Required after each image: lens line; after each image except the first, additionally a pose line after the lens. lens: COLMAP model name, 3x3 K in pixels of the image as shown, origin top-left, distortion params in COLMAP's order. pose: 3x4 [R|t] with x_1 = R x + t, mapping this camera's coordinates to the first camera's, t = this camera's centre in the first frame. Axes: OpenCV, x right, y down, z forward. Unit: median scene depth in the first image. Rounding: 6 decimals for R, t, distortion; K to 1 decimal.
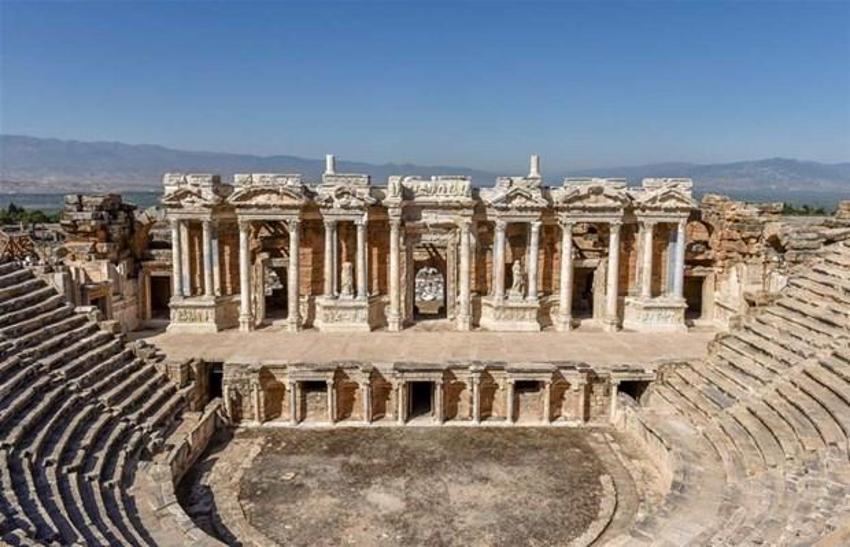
lens RADIAL K [[628.7, 0, 433.7], [0, 628.7, 245.8], [0, 0, 1]] dist [-0.004470, -0.001507]
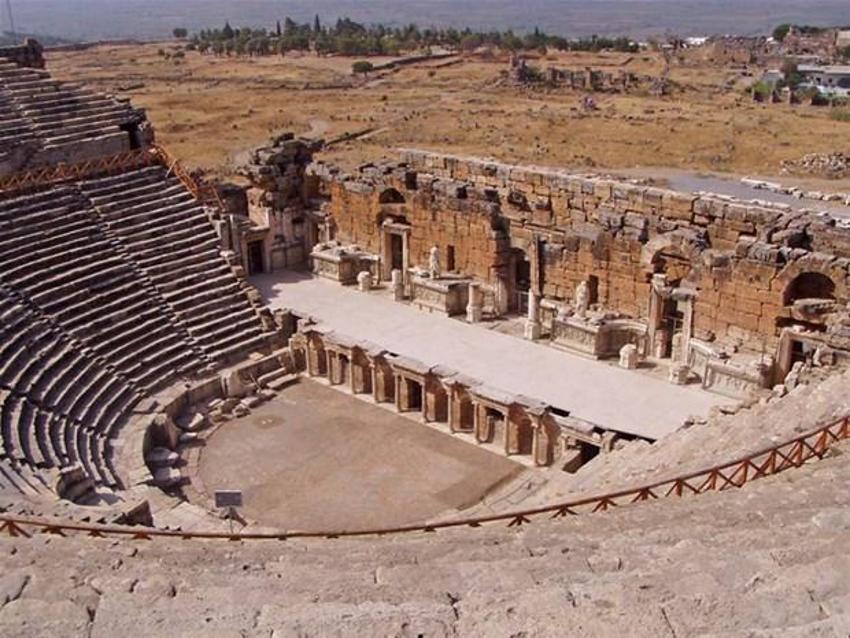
lens RADIAL K [[947.1, 0, 425.0], [0, 947.1, 319.0], [0, 0, 1]] dist [-0.084531, 0.025359]
pose [[0.729723, 0.229236, -0.644171, 1.055795], [-0.055489, 0.958870, 0.278368, -0.345043], [0.681488, -0.167387, 0.712429, -0.113924]]
